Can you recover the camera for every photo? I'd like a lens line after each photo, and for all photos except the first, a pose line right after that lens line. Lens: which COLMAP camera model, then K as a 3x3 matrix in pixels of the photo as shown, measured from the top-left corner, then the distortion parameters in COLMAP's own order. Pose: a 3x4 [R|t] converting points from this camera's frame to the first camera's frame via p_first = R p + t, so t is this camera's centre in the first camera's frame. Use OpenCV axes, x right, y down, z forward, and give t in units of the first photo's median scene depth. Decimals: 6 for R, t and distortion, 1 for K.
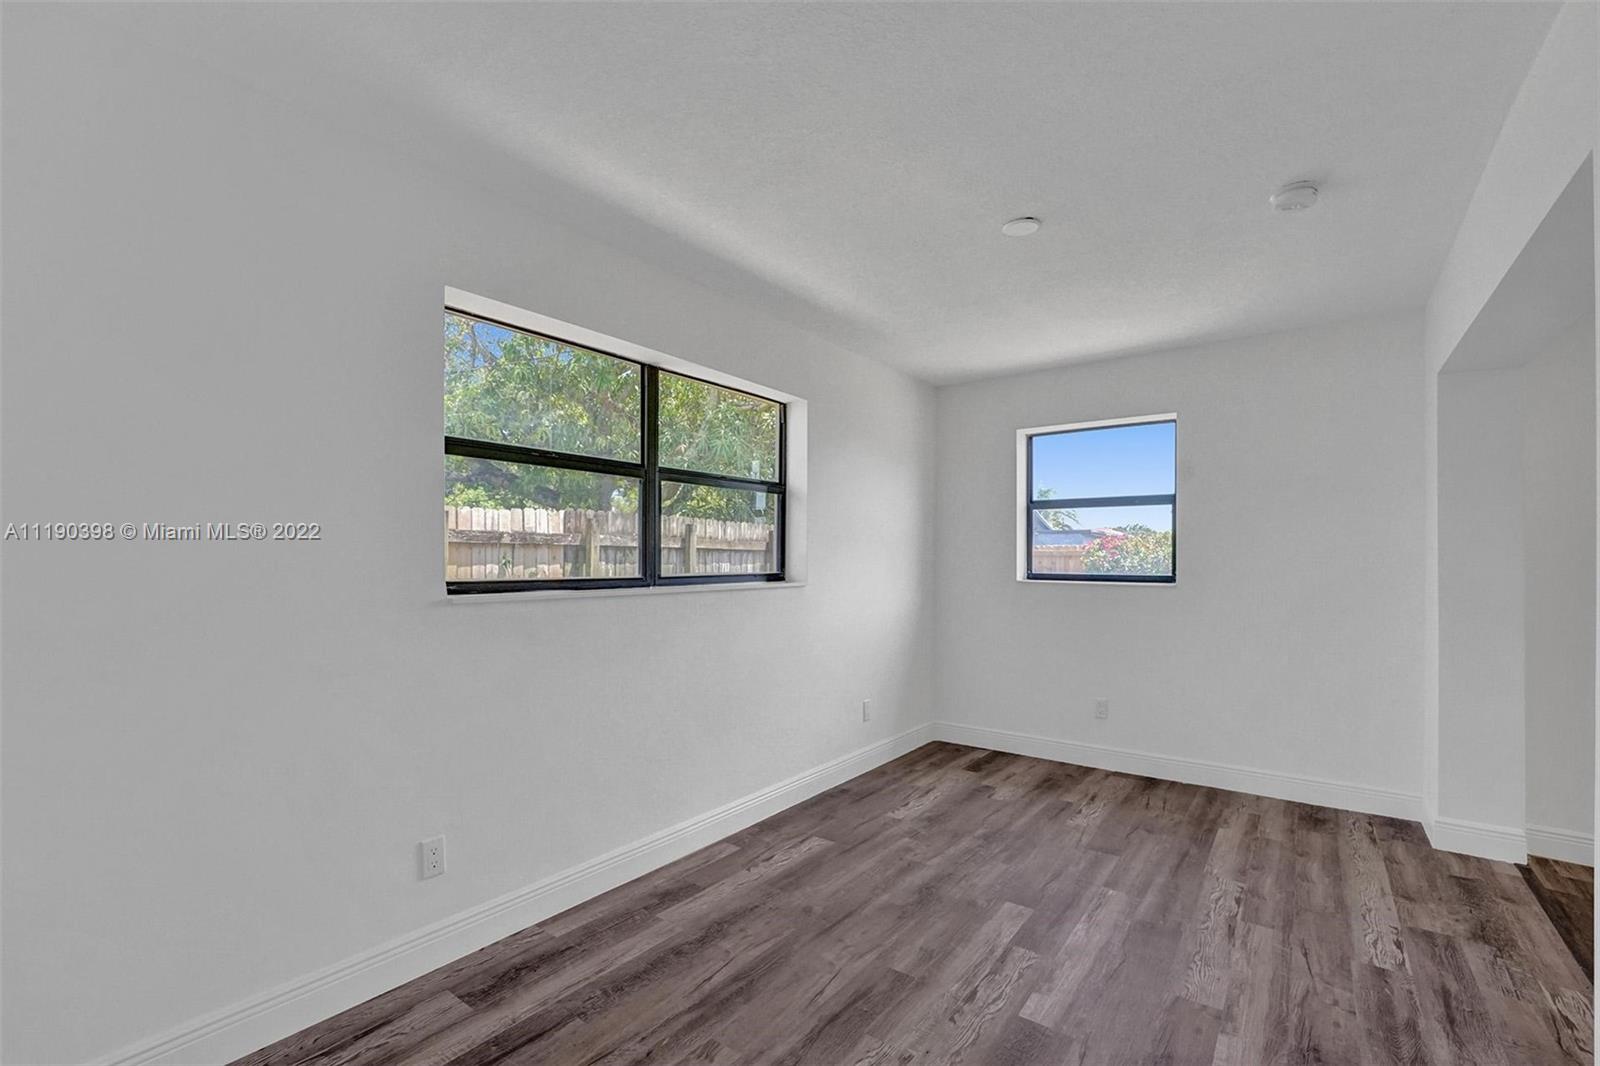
lens RADIAL K [[729.7, 0, 827.0], [0, 729.7, 557.6], [0, 0, 1]] dist [-0.009101, 0.000591]
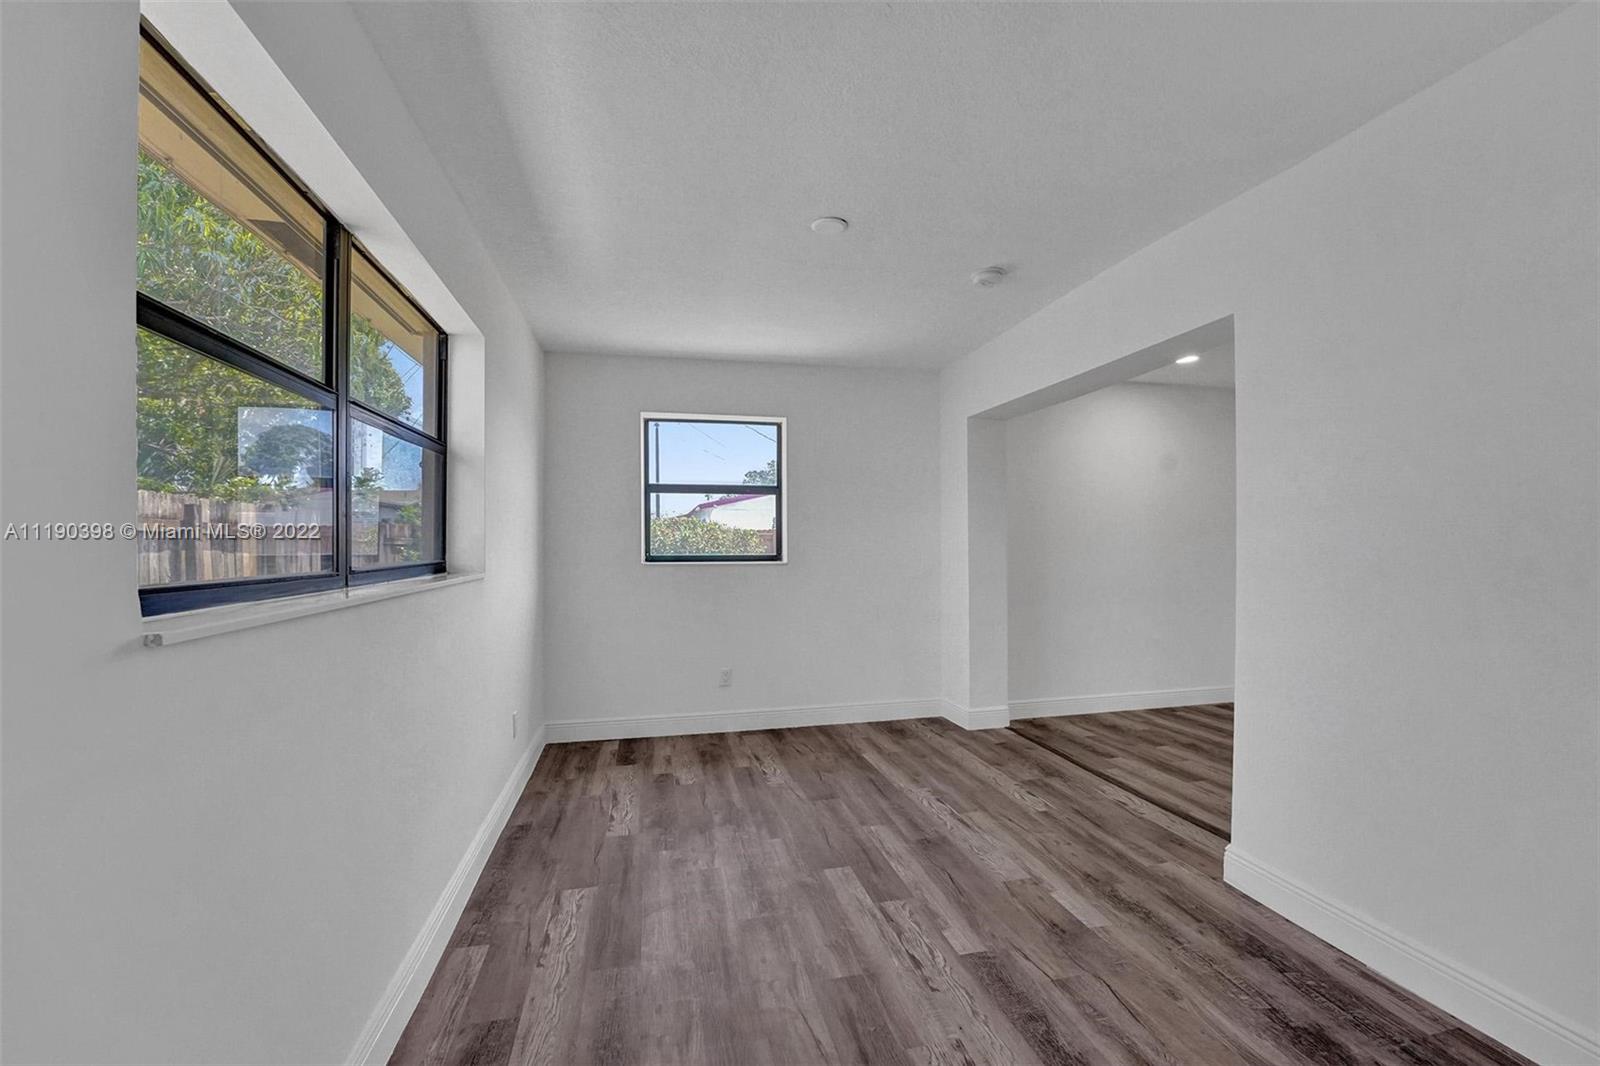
lens RADIAL K [[661.8, 0, 841.0], [0, 661.8, 530.0], [0, 0, 1]] dist [-0.030596, -0.000103]
pose [[0.635114, 0.008529, 0.772371, -0.385217], [0.006797, 0.999839, -0.016631, 0.004954], [-0.772389, 0.015812, 0.634953, 0.318332]]
